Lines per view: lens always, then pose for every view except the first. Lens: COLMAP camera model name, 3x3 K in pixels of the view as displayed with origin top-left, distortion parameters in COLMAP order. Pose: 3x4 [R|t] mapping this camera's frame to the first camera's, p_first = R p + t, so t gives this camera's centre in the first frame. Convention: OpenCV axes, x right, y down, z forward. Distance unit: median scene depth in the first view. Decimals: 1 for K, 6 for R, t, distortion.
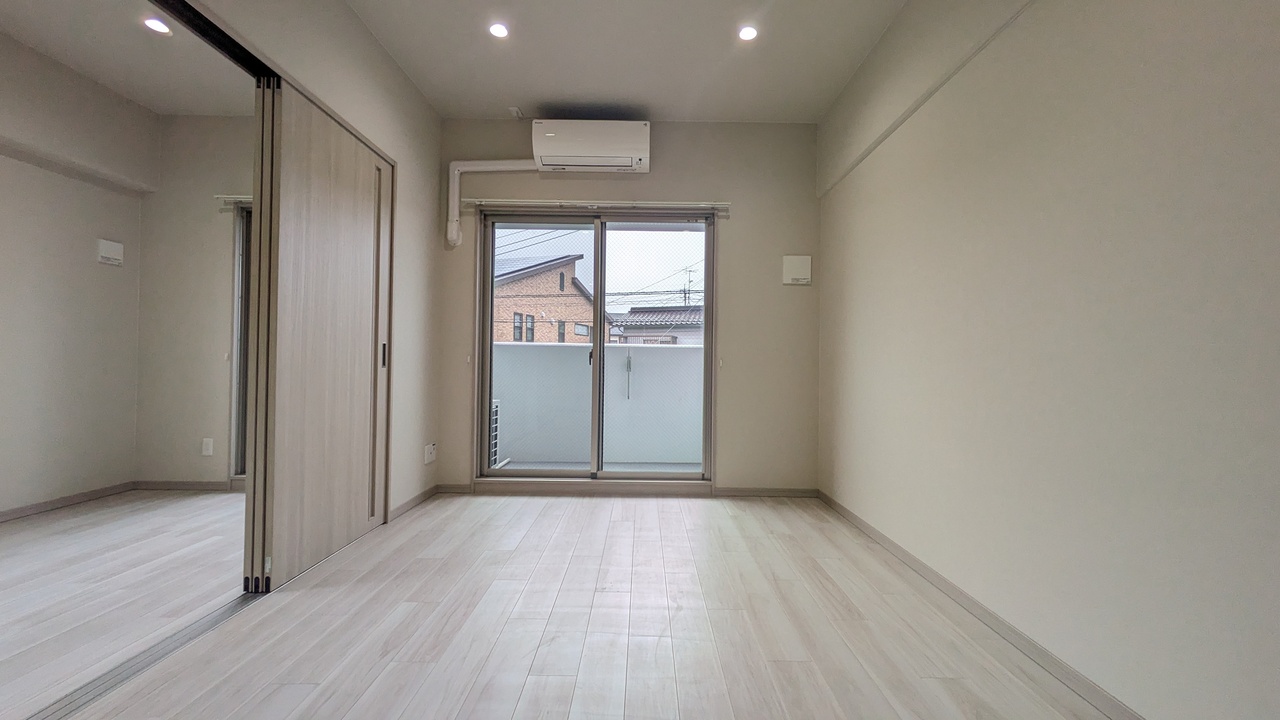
lens RADIAL K [[500.0, 0, 644.6], [0, 500.0, 359.5], [0, 0, 1]] dist [0.000092, 0.001865]
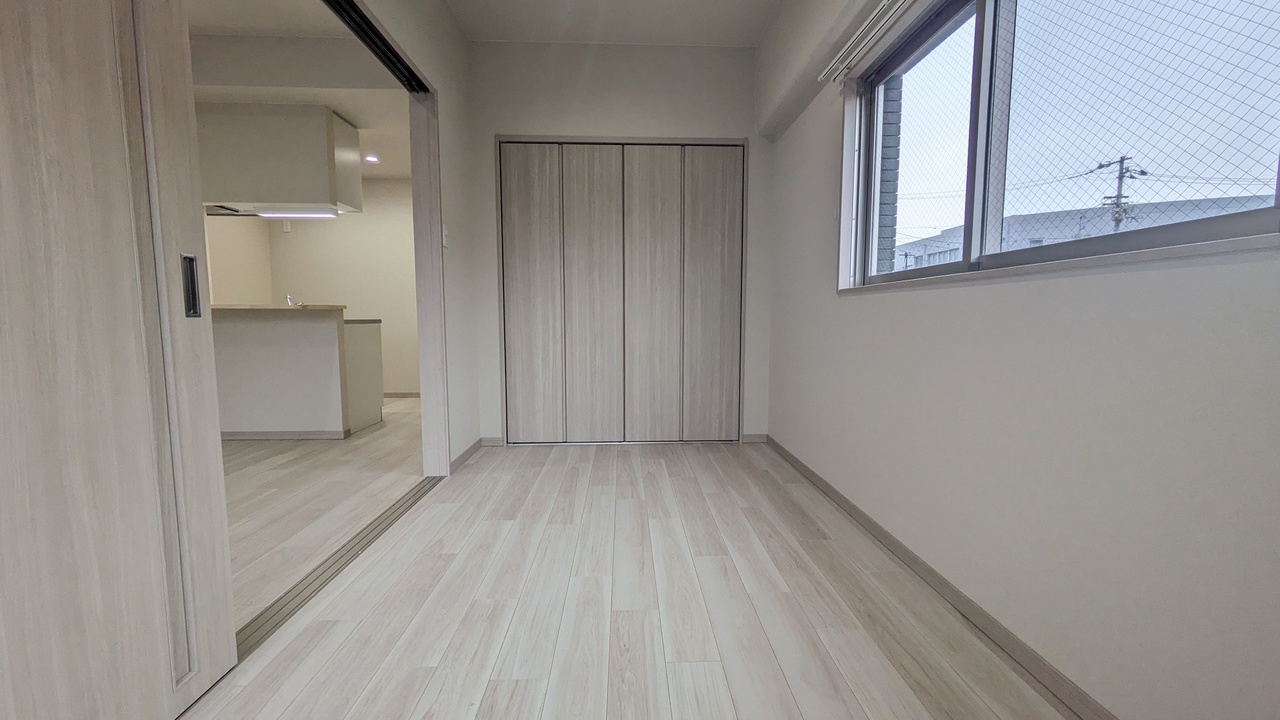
lens RADIAL K [[500.0, 0, 644.2], [0, 500.0, 357.1], [0, 0, 1]] dist [0.000092, 0.001865]
pose [[-0.999191, -0.008702, -0.039273, -0.729527], [-0.011436, 0.997485, 0.069953, 0.009341], [0.038565, 0.070346, -0.996777, 0.919659]]
